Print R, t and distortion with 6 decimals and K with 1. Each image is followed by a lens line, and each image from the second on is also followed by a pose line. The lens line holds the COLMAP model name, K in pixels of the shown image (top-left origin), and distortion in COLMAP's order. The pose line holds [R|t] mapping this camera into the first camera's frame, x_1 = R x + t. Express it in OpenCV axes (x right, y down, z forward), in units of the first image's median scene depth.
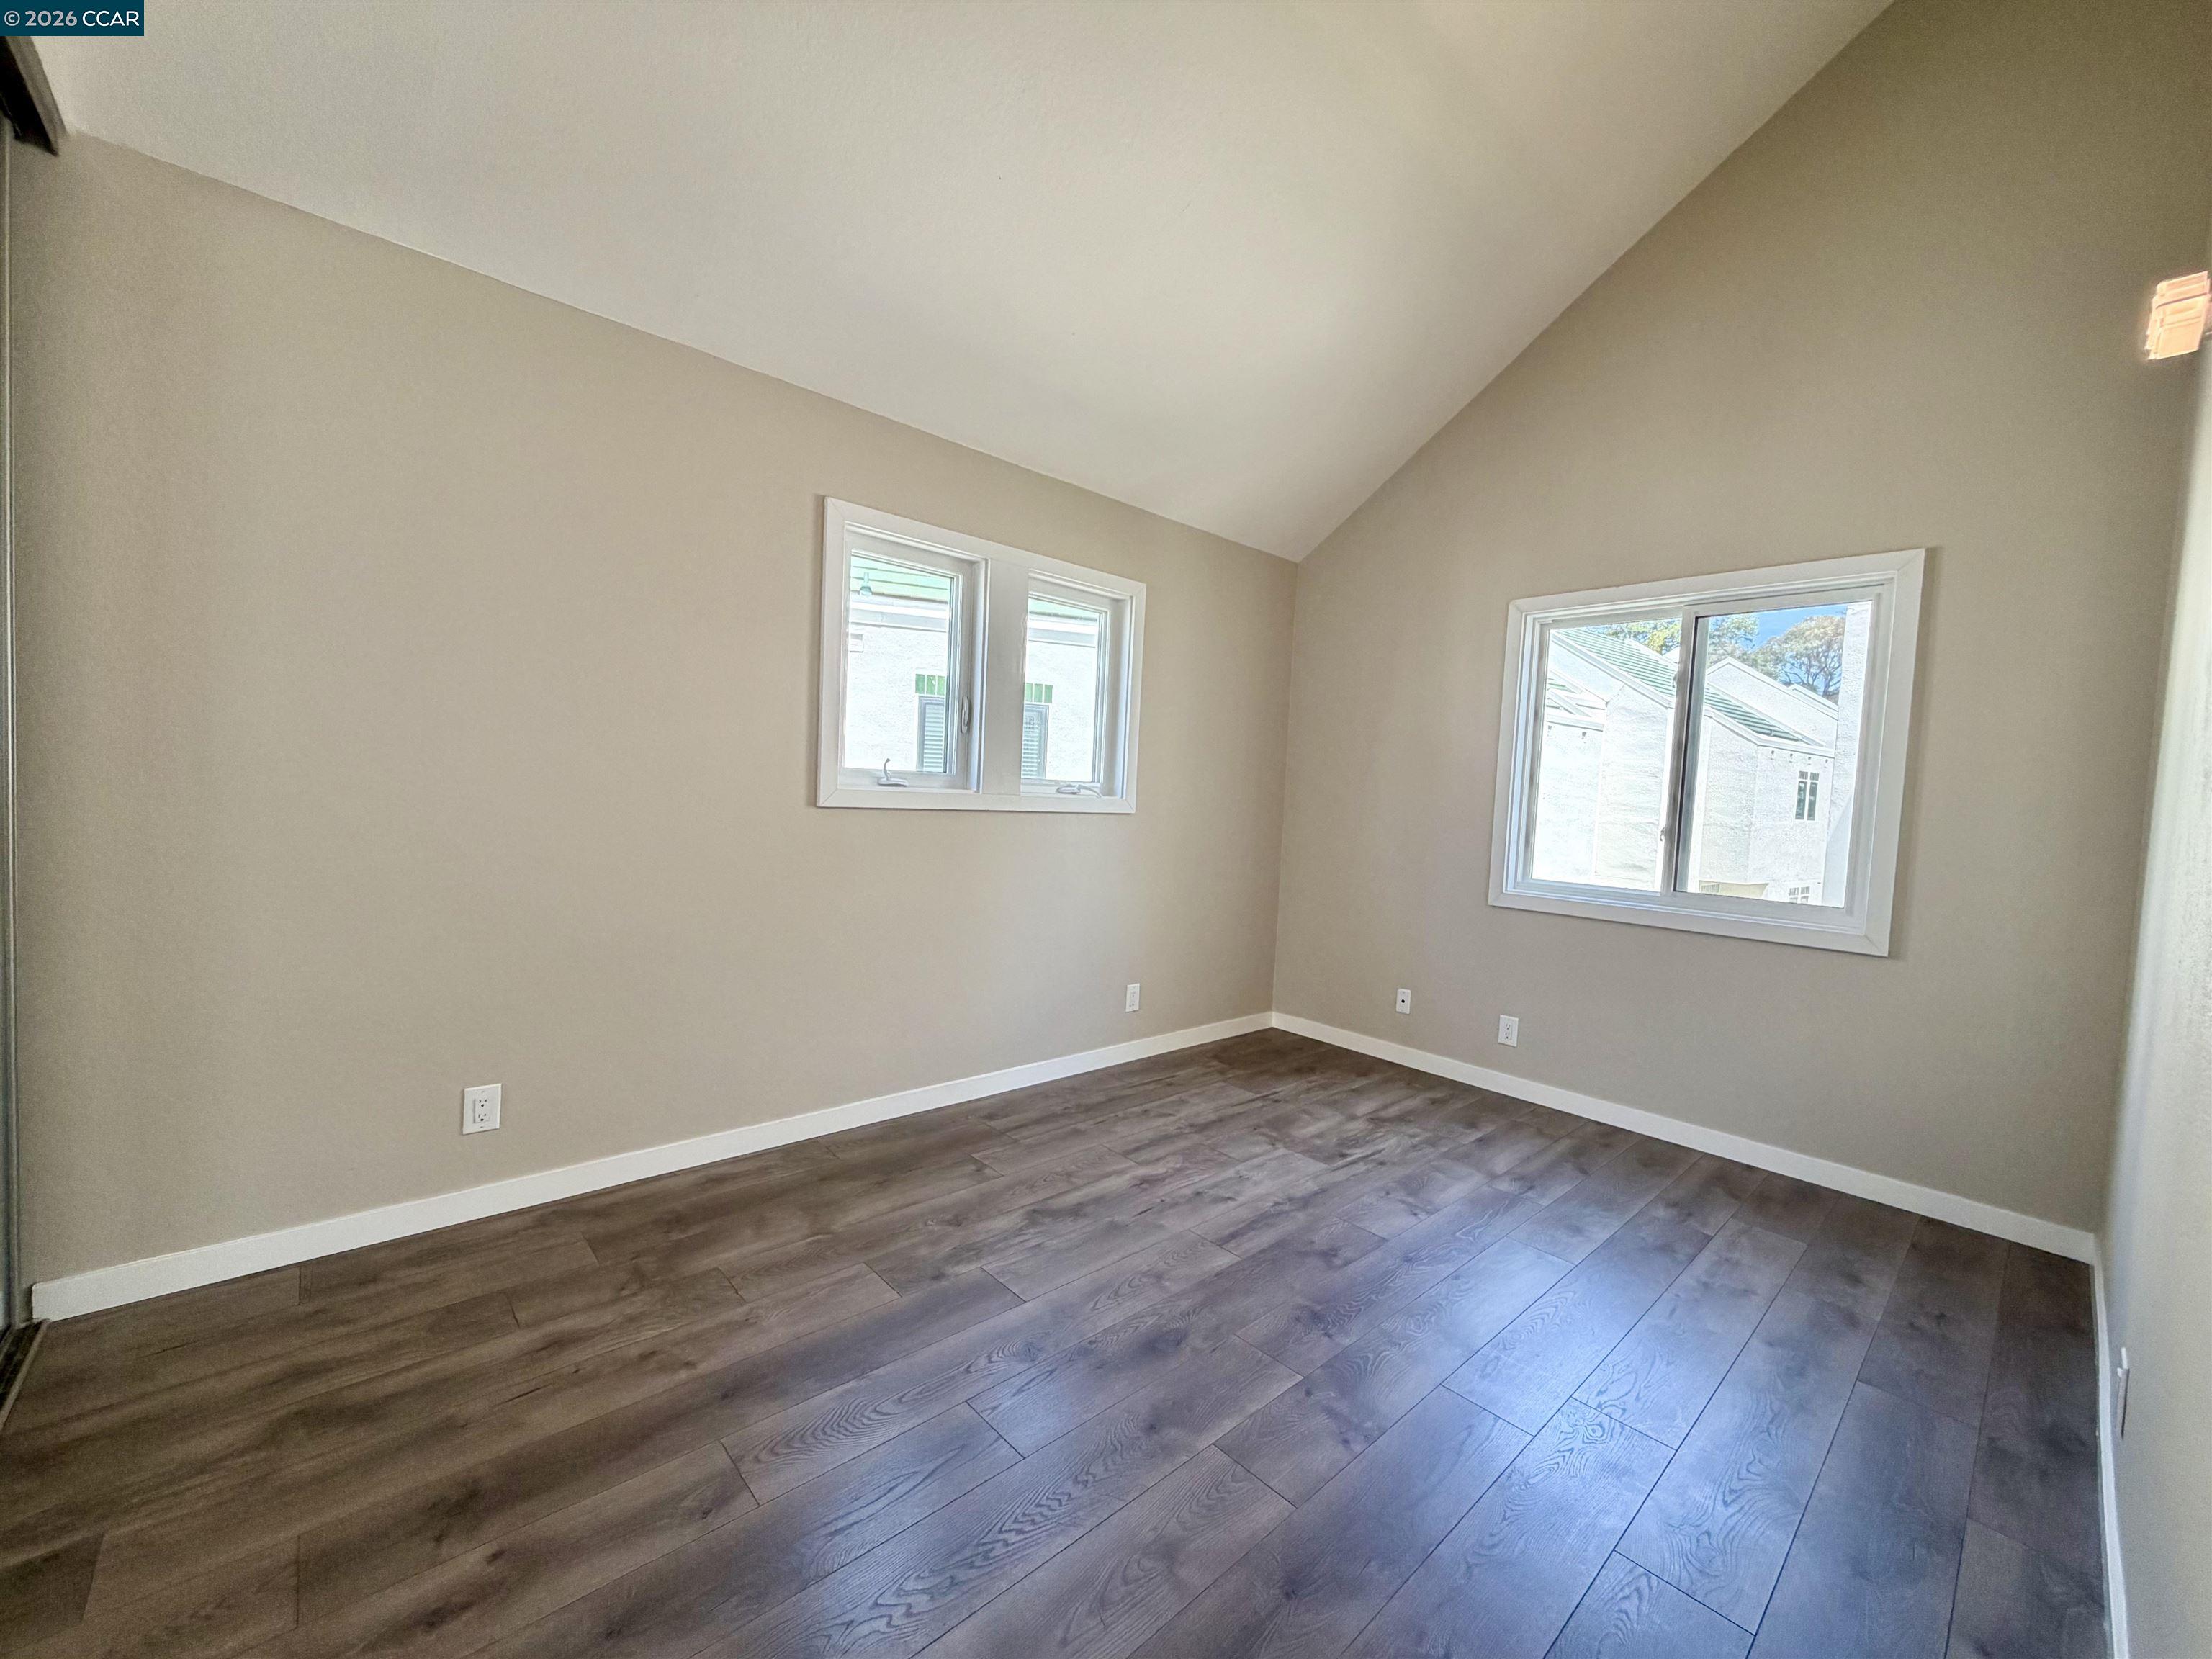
lens RADIAL K [[881.8, 0, 1111.2], [0, 881.8, 835.4], [0, 0, 1]] dist [0.001866, 0.000712]
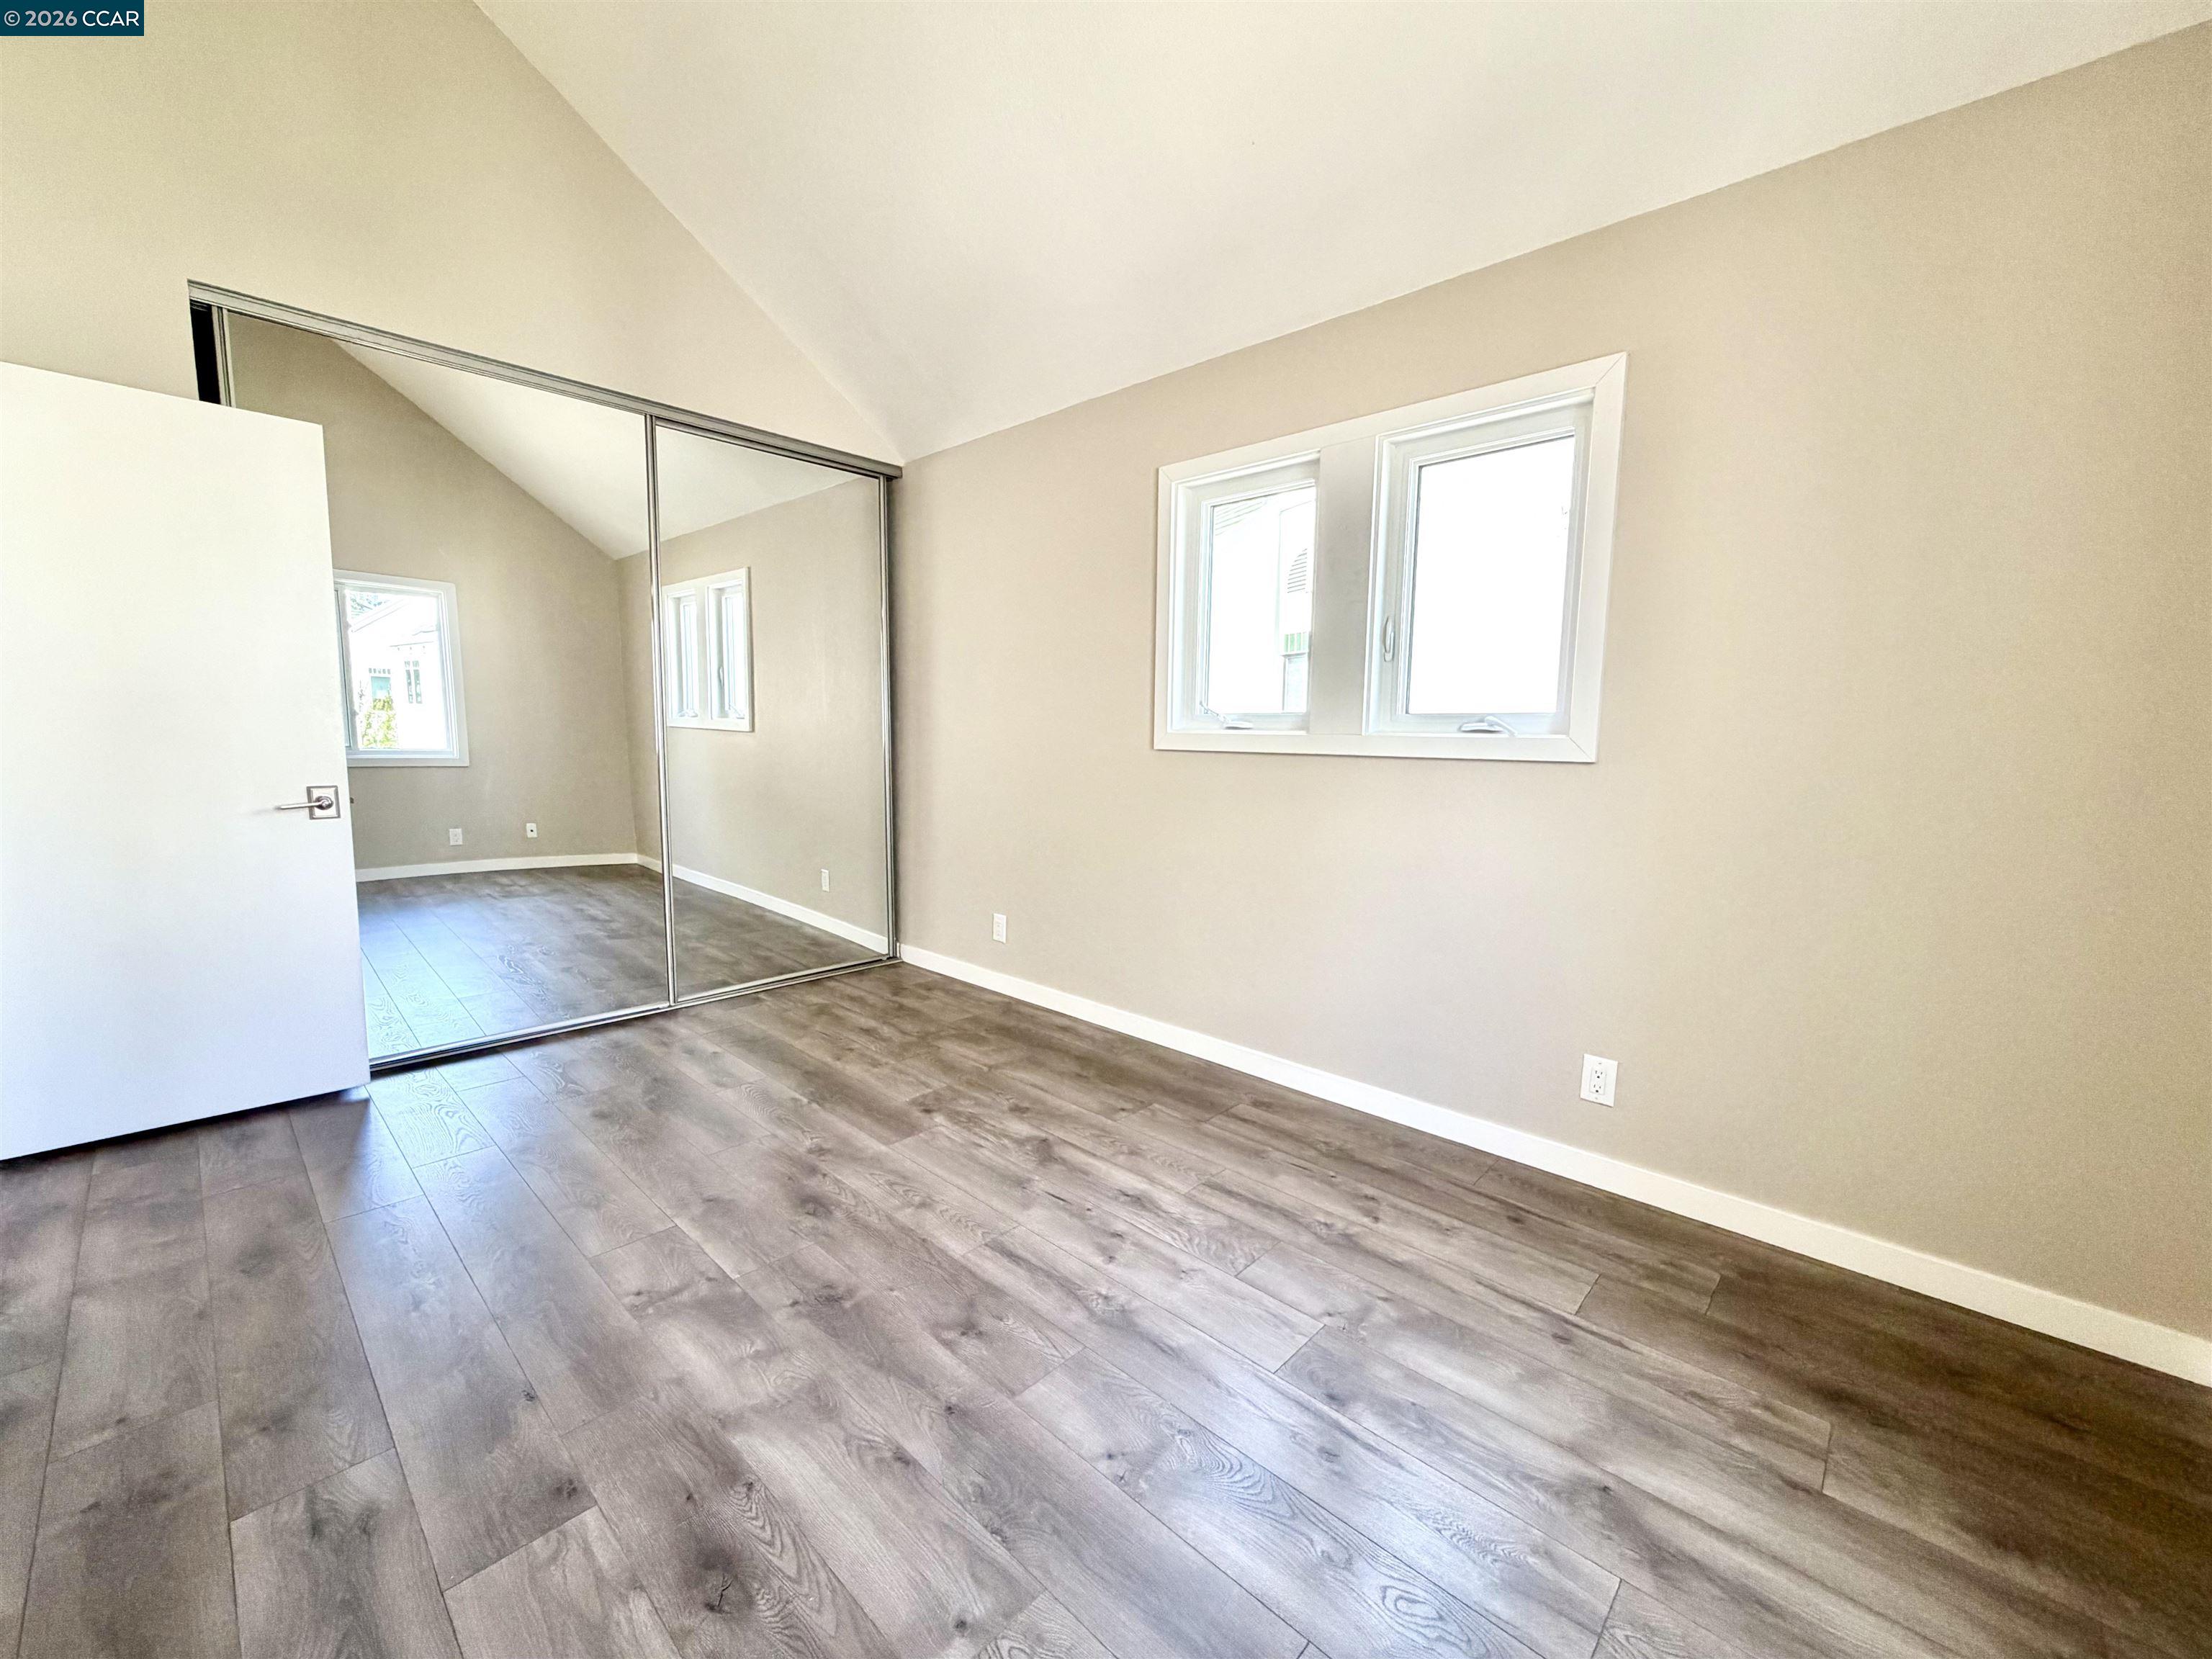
lens RADIAL K [[881.8, 0, 1088.7], [0, 881.8, 836.1], [0, 0, 1]] dist [0.001866, 0.000712]
pose [[0.065200, 0.069498, -0.995449, 0.865281], [-0.064376, 0.995787, 0.065305, 0.010319], [0.995794, 0.059825, 0.069399, 0.926615]]
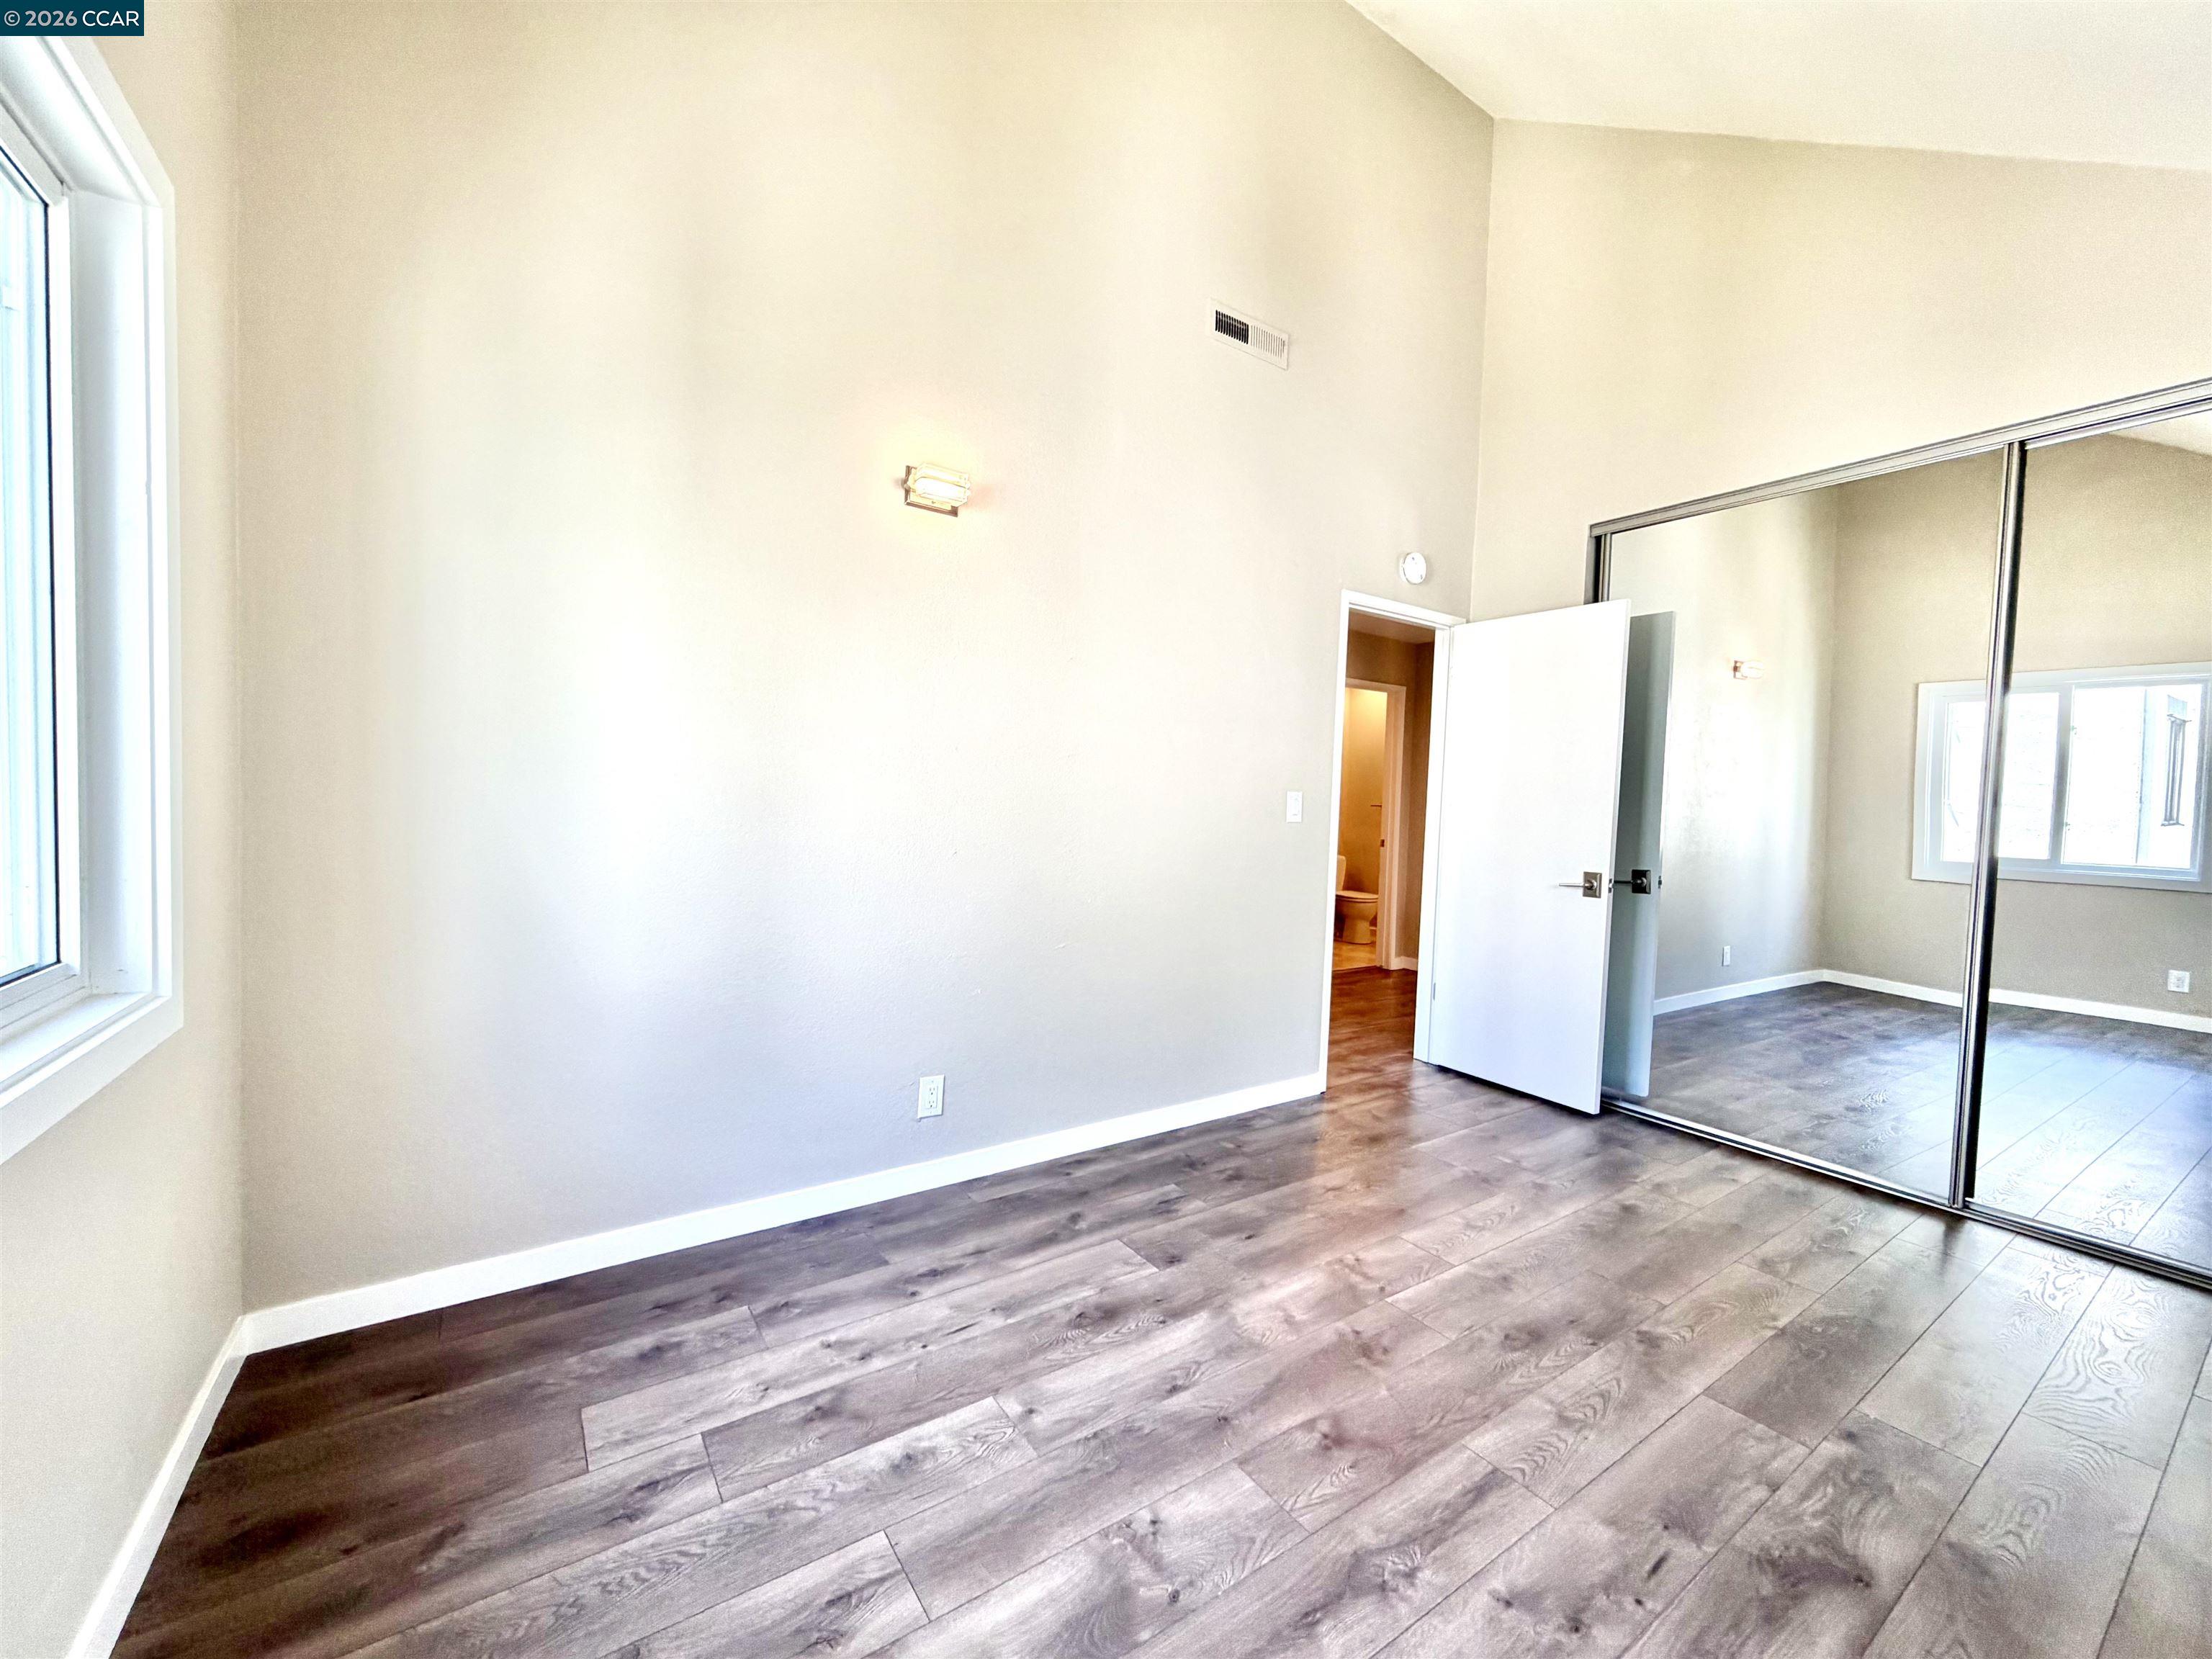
lens RADIAL K [[881.8, 0, 1112.8], [0, 881.8, 825.8], [0, 0, 1]] dist [0.001866, 0.000712]
pose [[-0.987397, -0.084704, 0.133687, 0.333857], [-0.073059, 0.993283, 0.089733, -0.061021], [-0.140390, 0.078836, -0.986953, 1.527409]]
